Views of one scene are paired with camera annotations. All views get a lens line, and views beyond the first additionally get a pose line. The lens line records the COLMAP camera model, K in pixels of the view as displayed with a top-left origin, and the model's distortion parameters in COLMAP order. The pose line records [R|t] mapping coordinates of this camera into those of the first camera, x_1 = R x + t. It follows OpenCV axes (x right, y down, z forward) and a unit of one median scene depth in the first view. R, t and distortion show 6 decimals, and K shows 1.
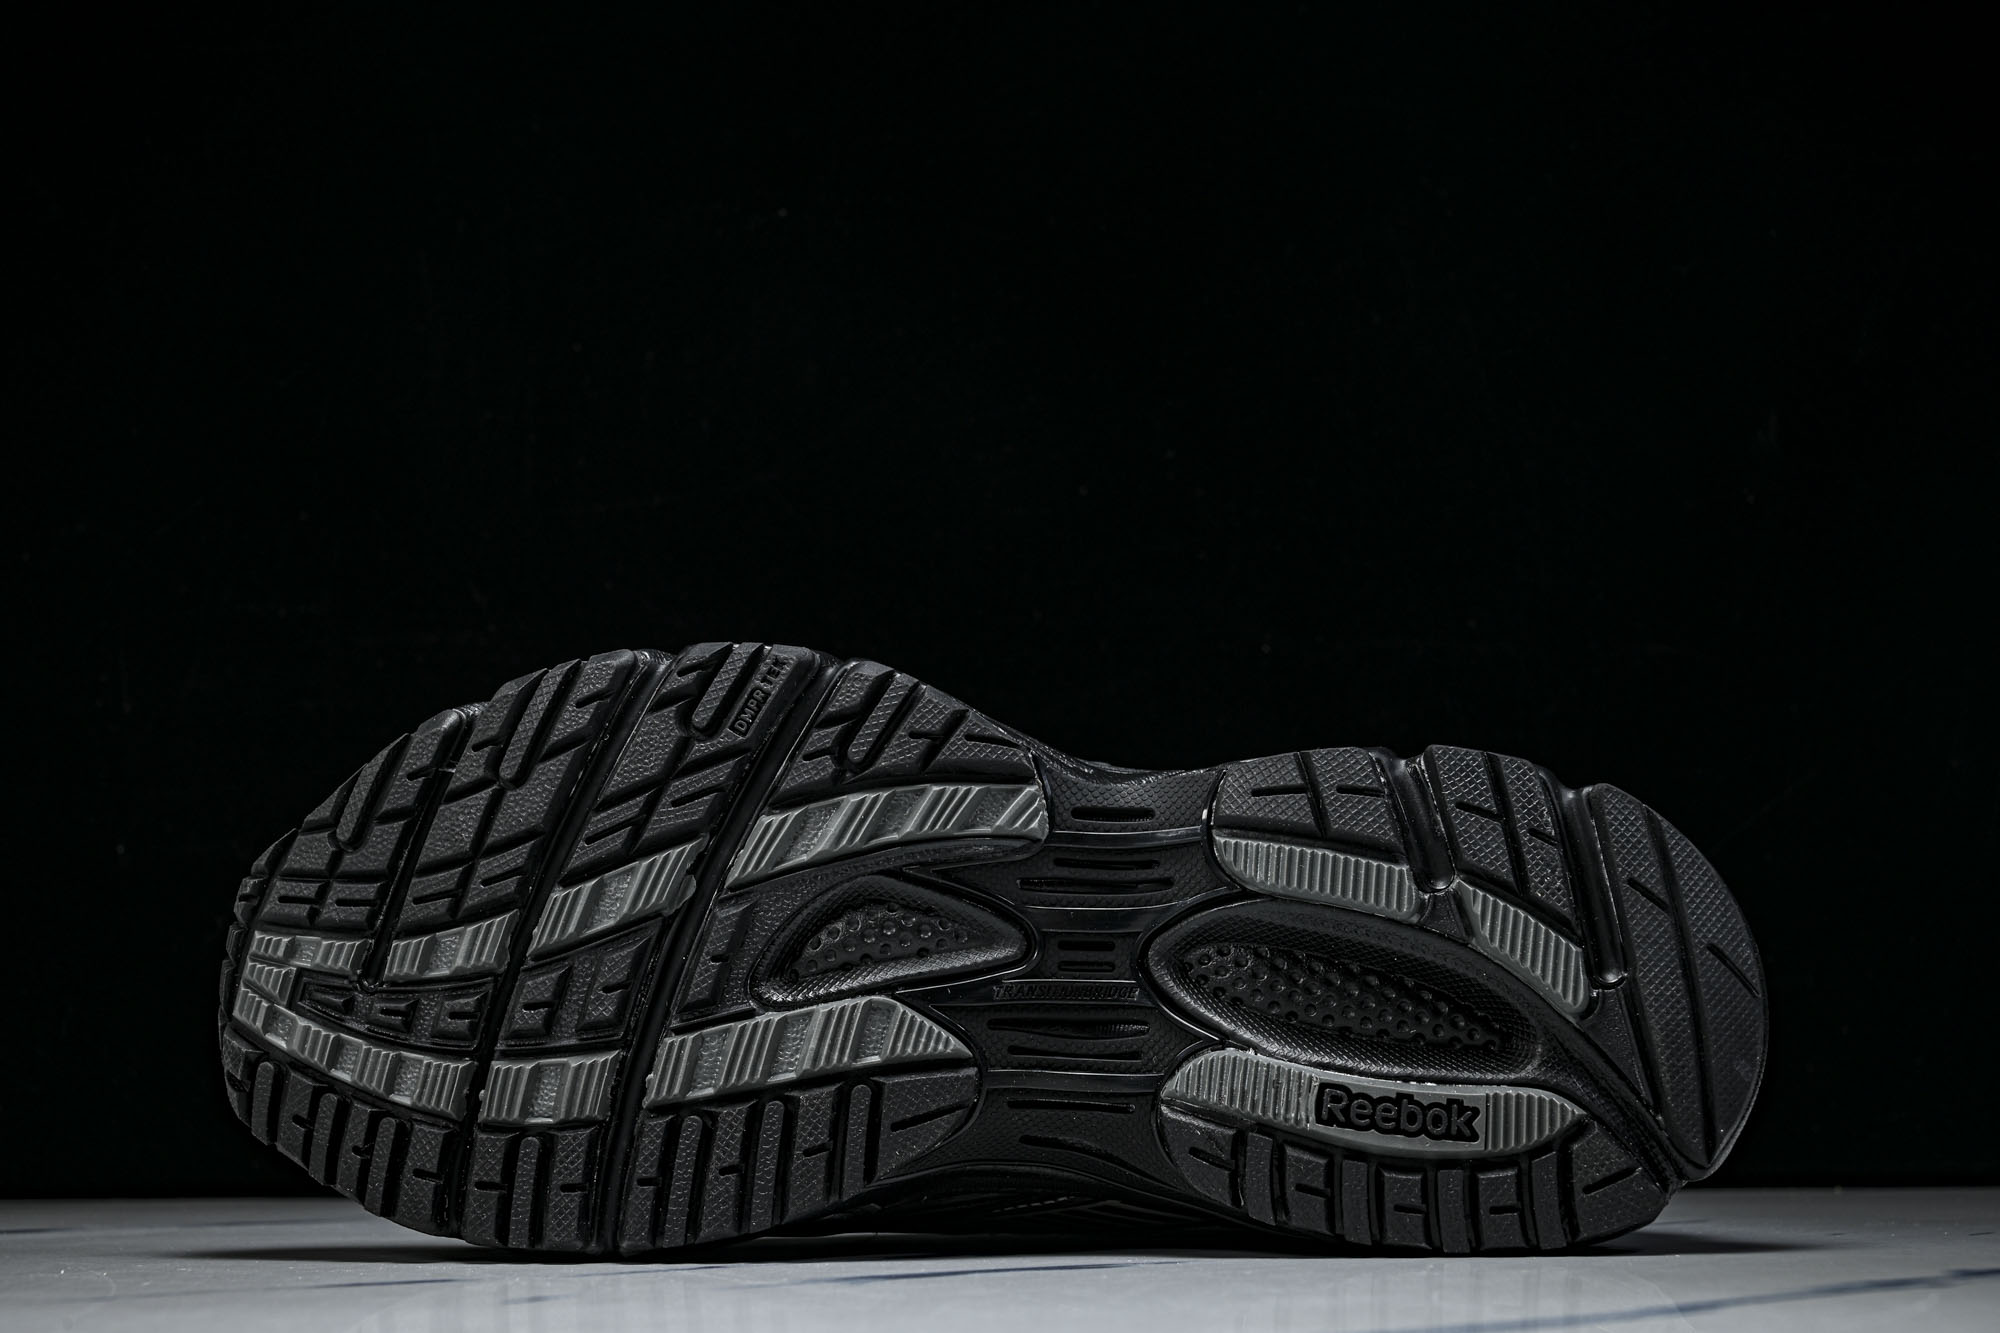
lens RADIAL K [[2727.7, 0, 1005.4], [0, 2727.7, 671.9], [0, 0, 1]] dist [-0.047650, 0.000000]
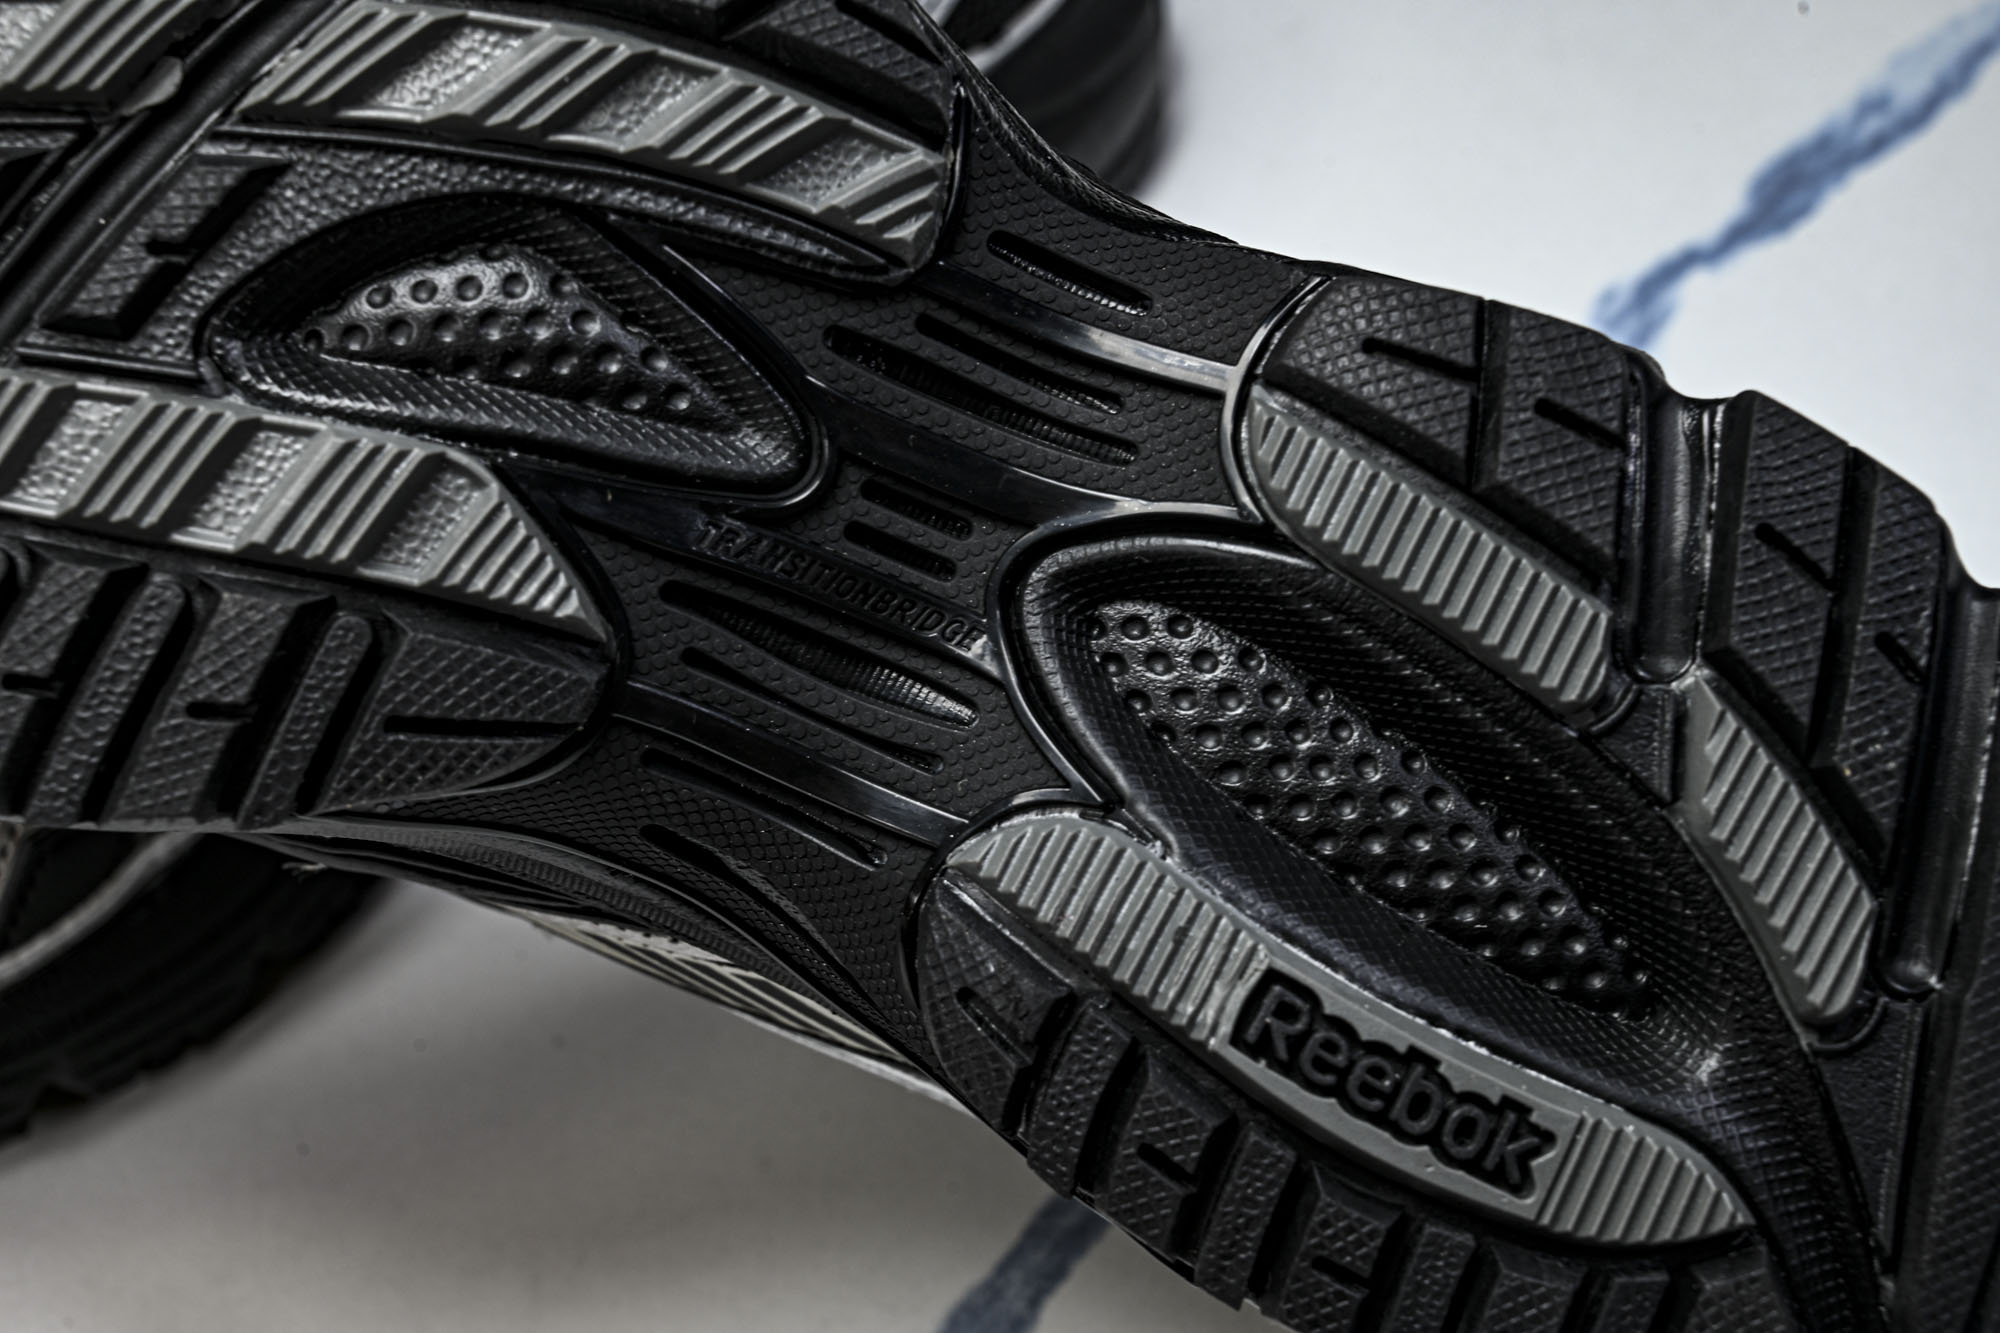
lens RADIAL K [[3224.2, 0, 1019.7], [0, 3224.2, 660.0], [0, 0, 1]] dist [-0.003756, 0.000000]
pose [[0.928437, 0.361507, 0.085545, 0.008004], [-0.371113, 0.912942, 0.169742, 0.022604], [-0.016734, -0.189342, 0.981769, 0.455223]]
